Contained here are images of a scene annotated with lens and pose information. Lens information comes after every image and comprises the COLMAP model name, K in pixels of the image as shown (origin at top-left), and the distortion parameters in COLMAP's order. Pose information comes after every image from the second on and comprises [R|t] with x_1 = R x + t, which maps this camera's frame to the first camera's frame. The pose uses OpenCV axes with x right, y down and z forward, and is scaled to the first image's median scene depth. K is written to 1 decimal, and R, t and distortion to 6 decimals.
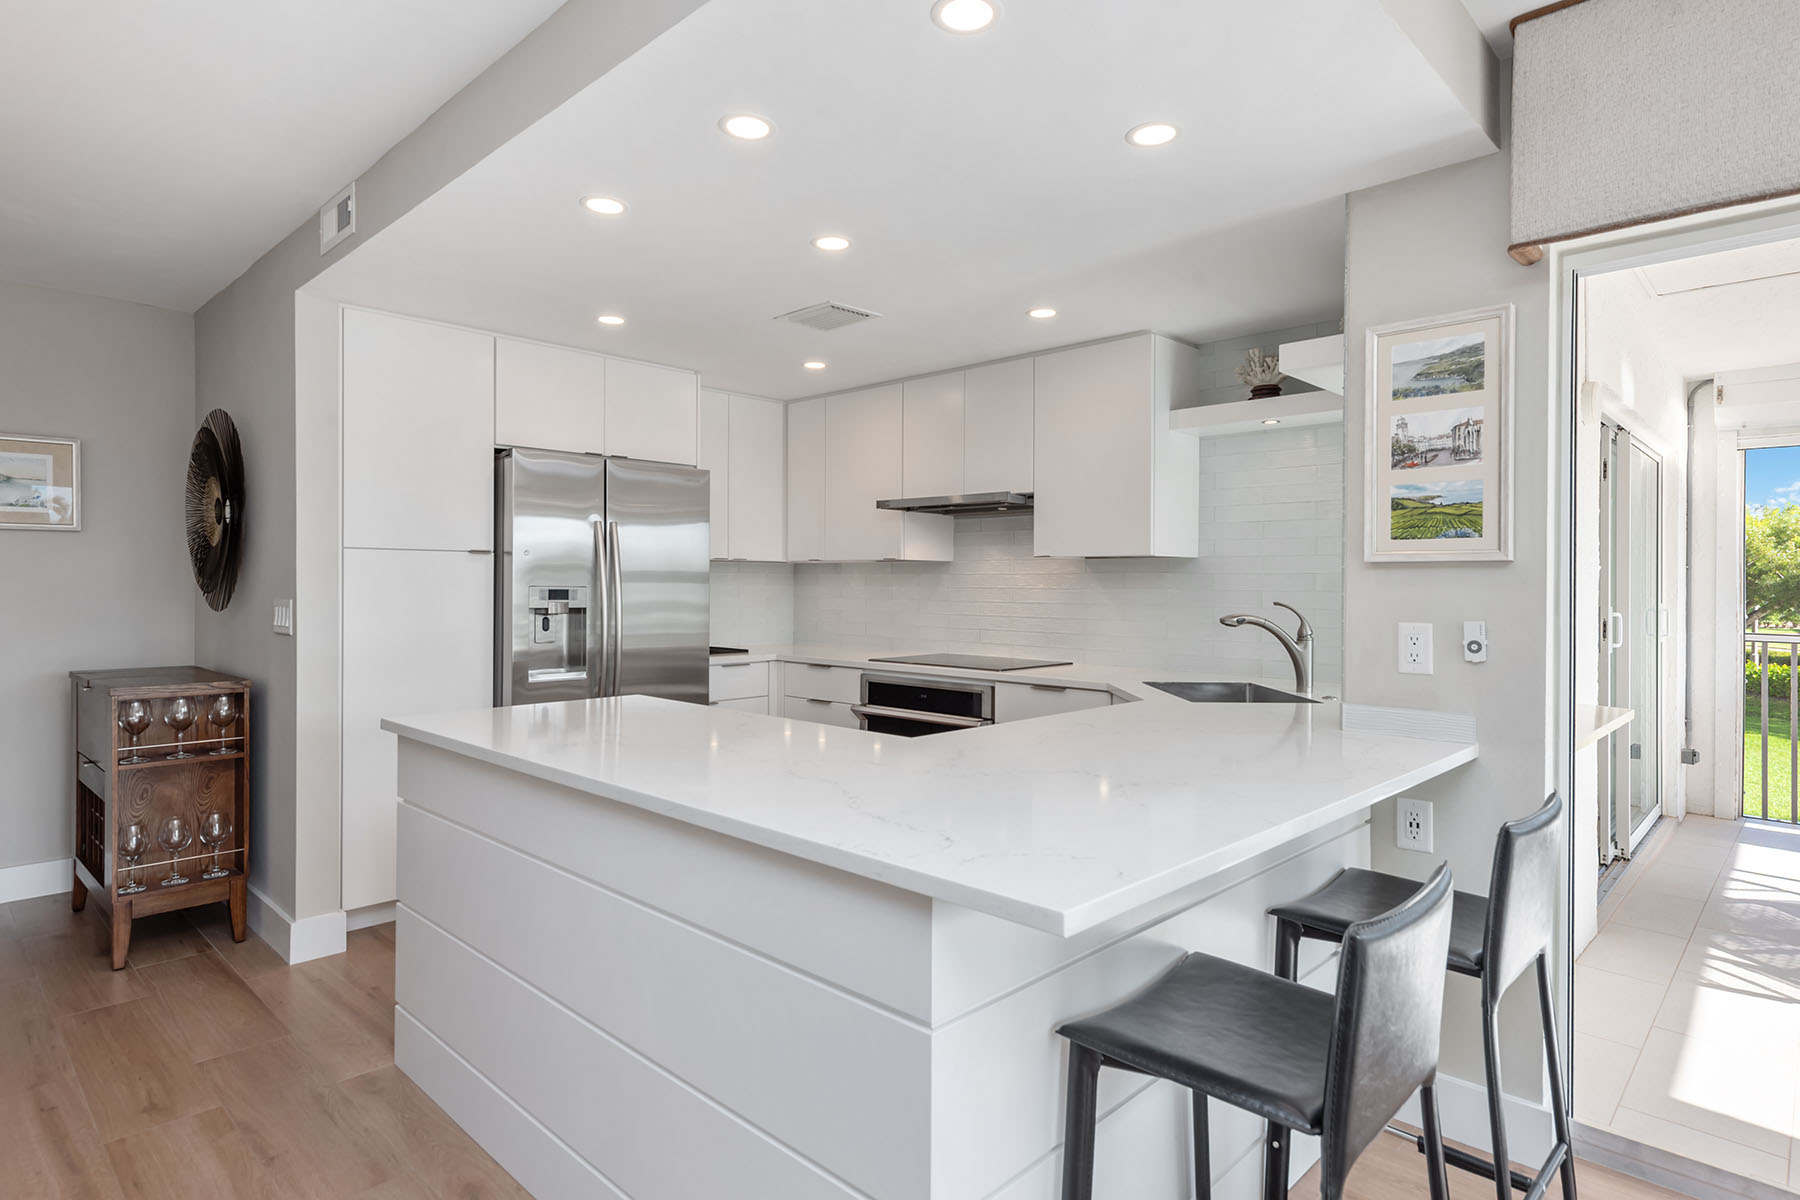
lens RADIAL K [[943.1, 0, 908.0], [0, 943.1, 587.1], [0, 0, 1]] dist [0.002476, -0.001226]
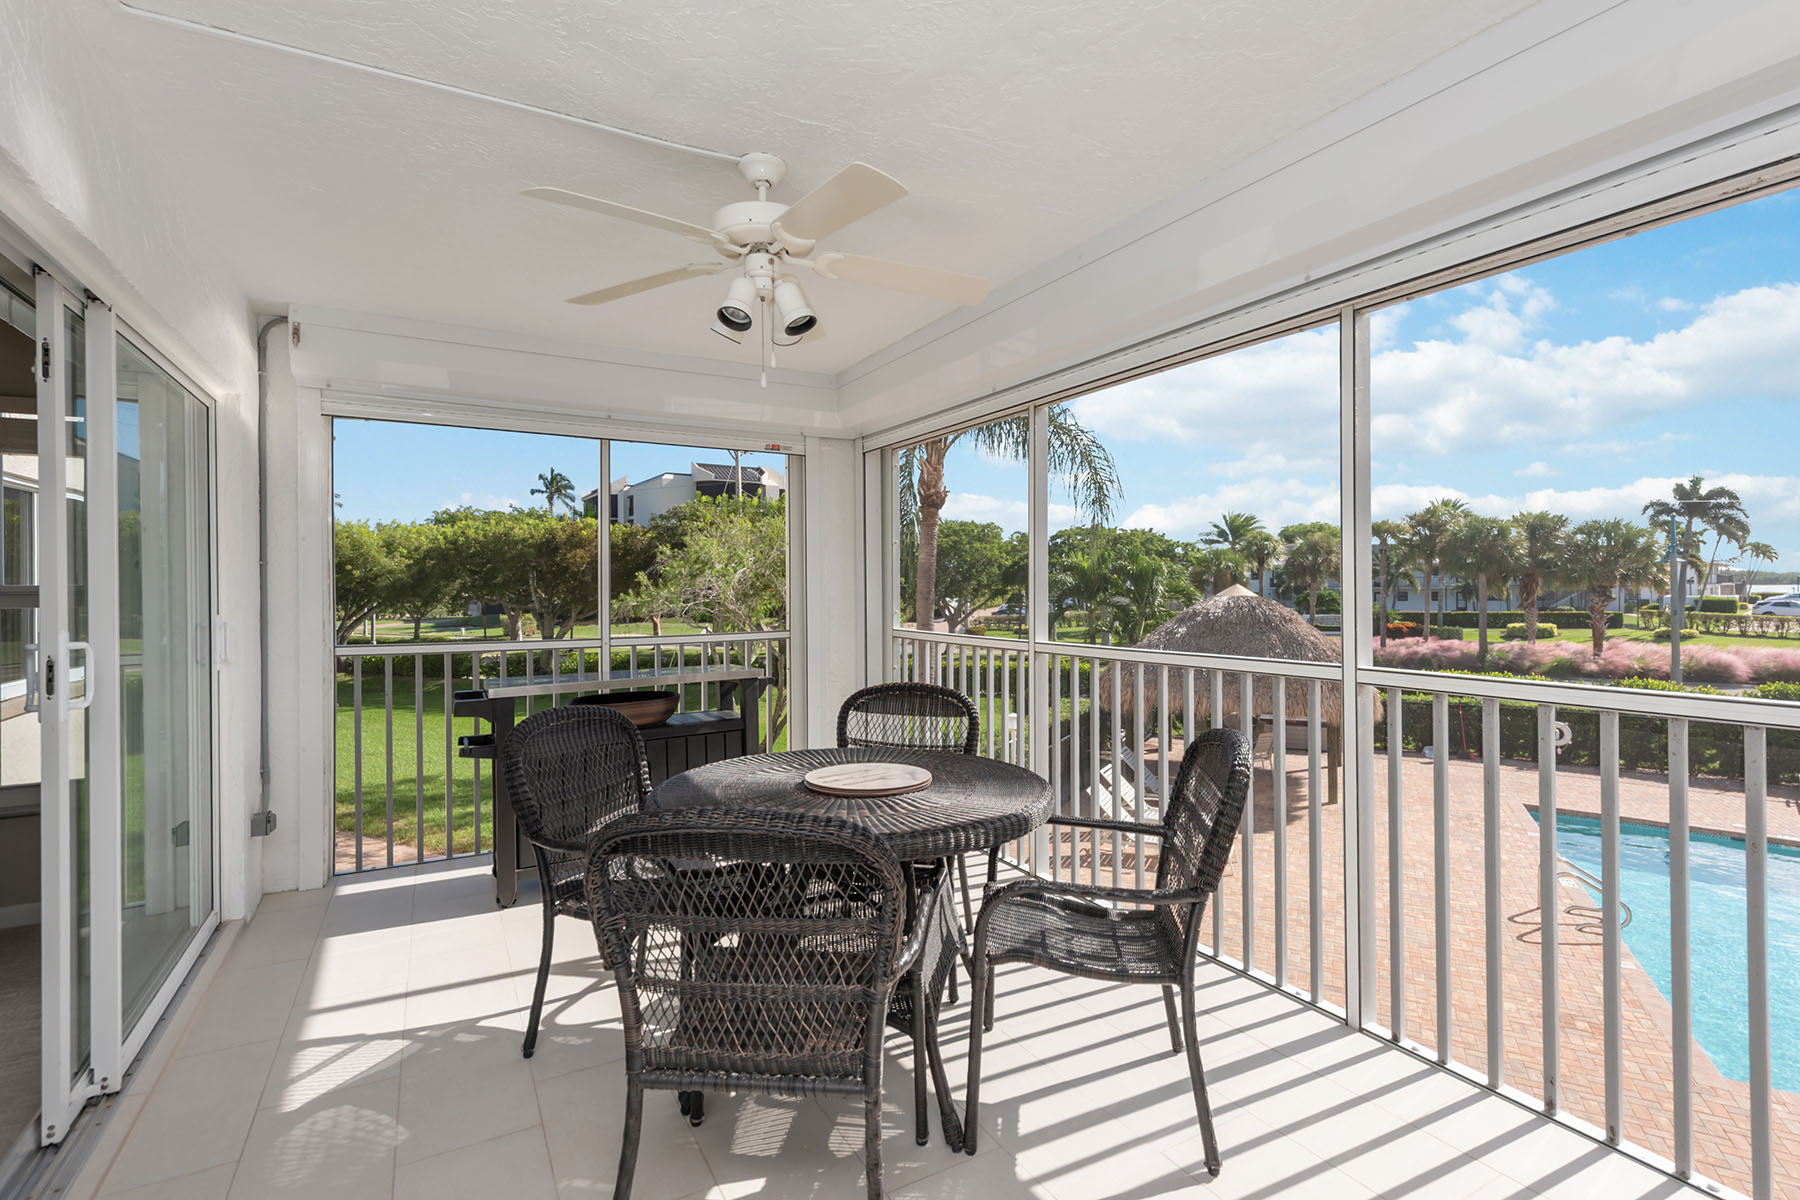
lens RADIAL K [[843.4, 0, 909.0], [0, 843.4, 581.9], [0, 0, 1]] dist [0.004535, -0.001158]
pose [[0.271993, -0.004273, 0.962290, 0.334190], [0.013008, 0.999915, 0.000763, 0.000275], [-0.962211, 0.012310, 0.272025, 0.339209]]
